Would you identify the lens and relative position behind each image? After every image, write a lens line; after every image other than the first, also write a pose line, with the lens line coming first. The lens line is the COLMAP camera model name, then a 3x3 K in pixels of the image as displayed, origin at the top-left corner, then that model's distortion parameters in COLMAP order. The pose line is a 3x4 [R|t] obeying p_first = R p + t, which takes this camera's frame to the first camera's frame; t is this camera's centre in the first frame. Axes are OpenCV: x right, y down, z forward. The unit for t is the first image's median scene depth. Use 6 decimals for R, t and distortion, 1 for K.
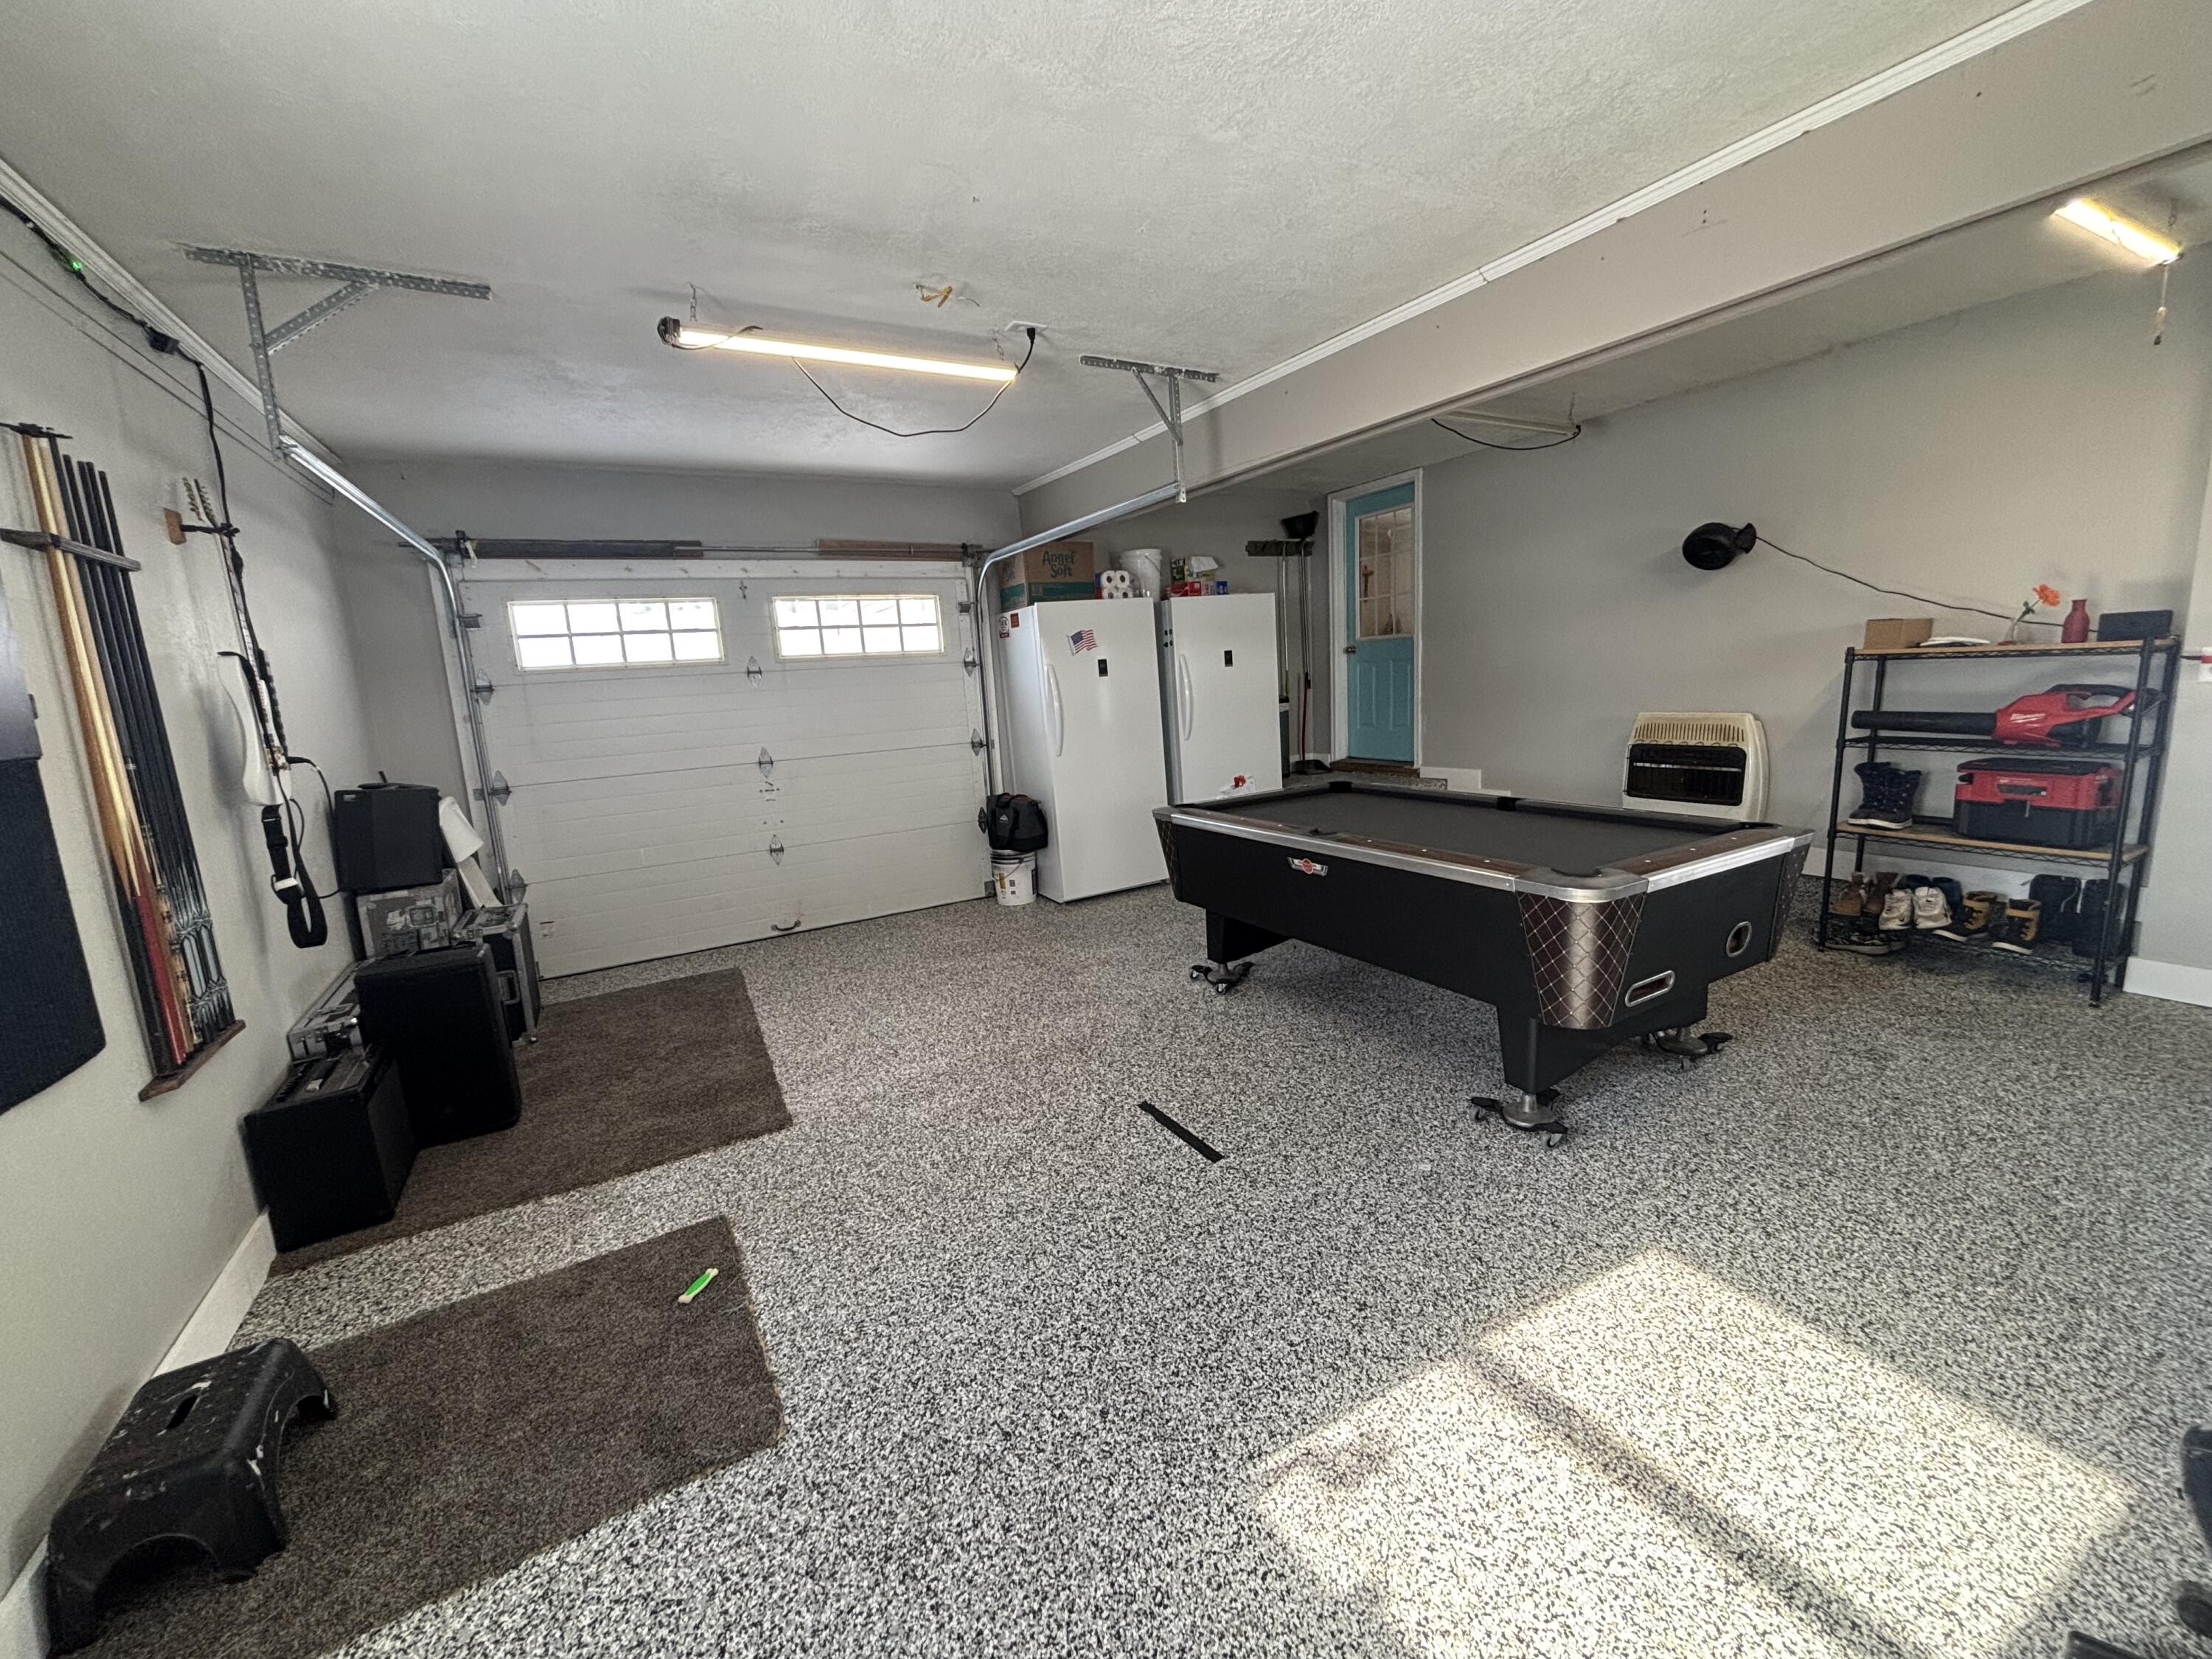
lens RADIAL K [[892.9, 0, 1105.0], [0, 892.9, 830.7], [0, 0, 1]] dist [-0.000753, 0.001612]
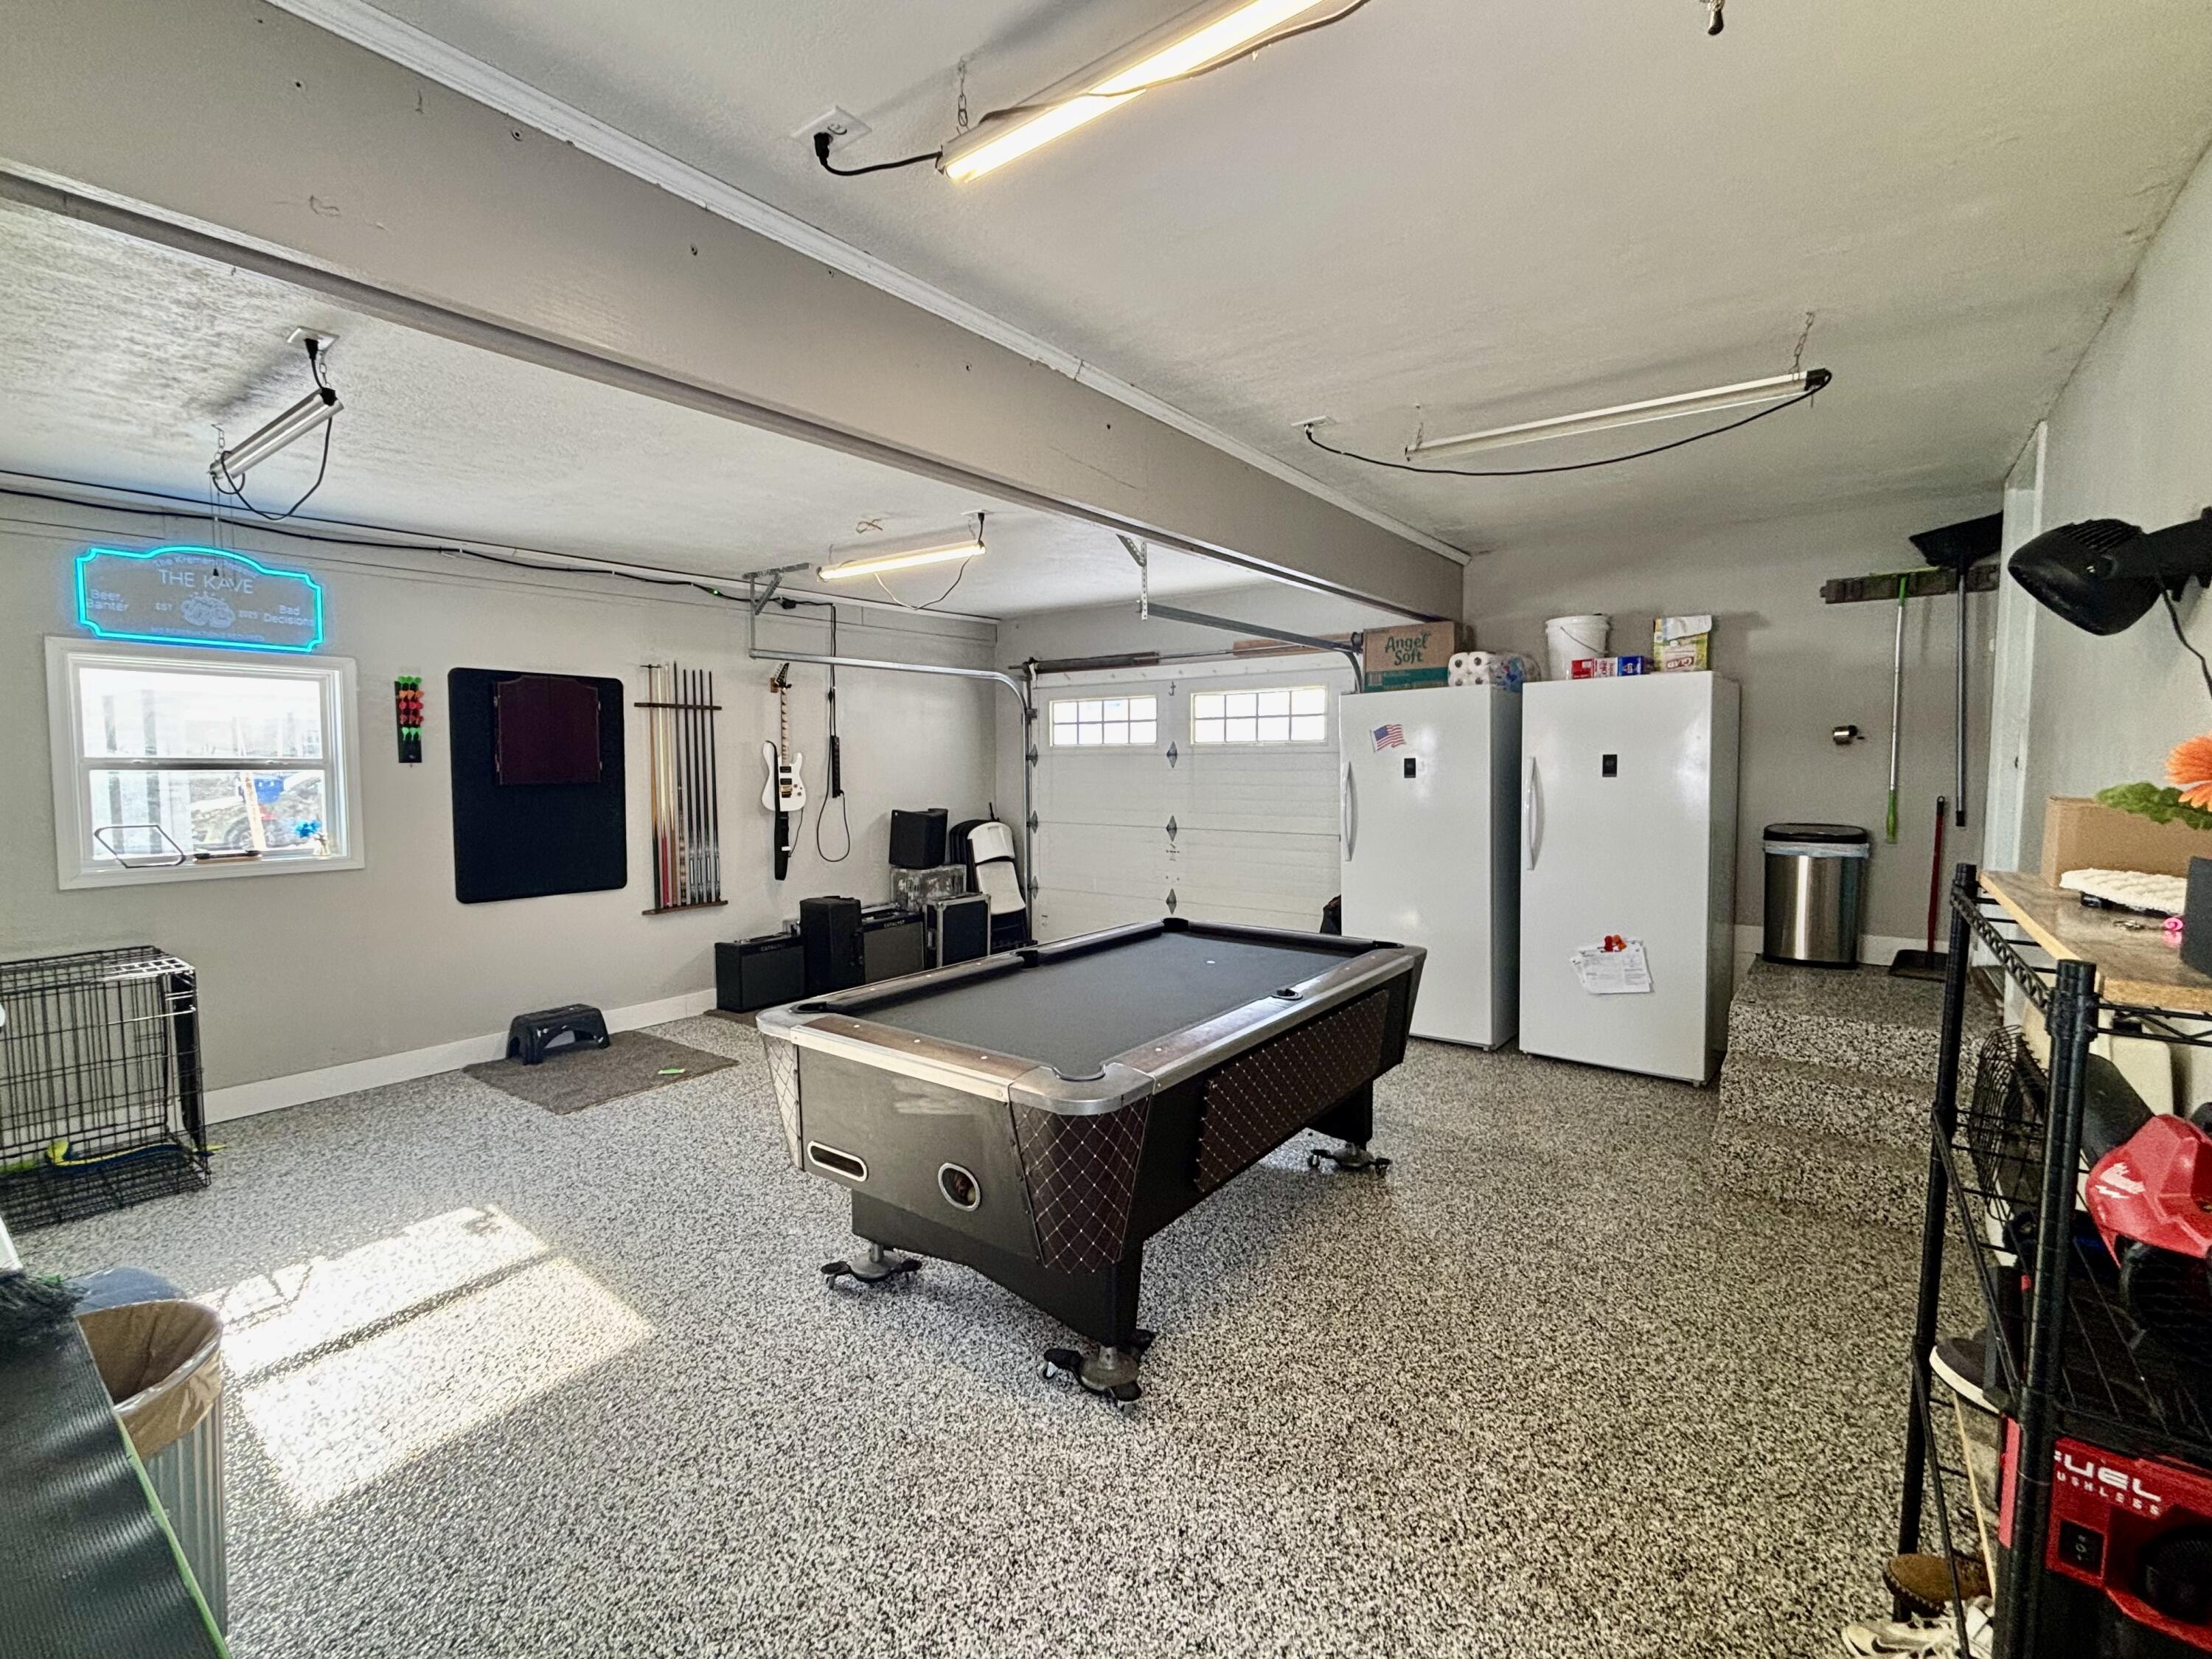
lens RADIAL K [[975.5, 0, 1106.6], [0, 975.5, 821.3], [0, 0, 1]] dist [-0.005332, -0.000590]
pose [[0.406224, 0.110891, -0.907020, 0.801512], [-0.182576, 0.982444, 0.038343, -0.125749], [0.895348, 0.150024, 0.419339, 0.388585]]
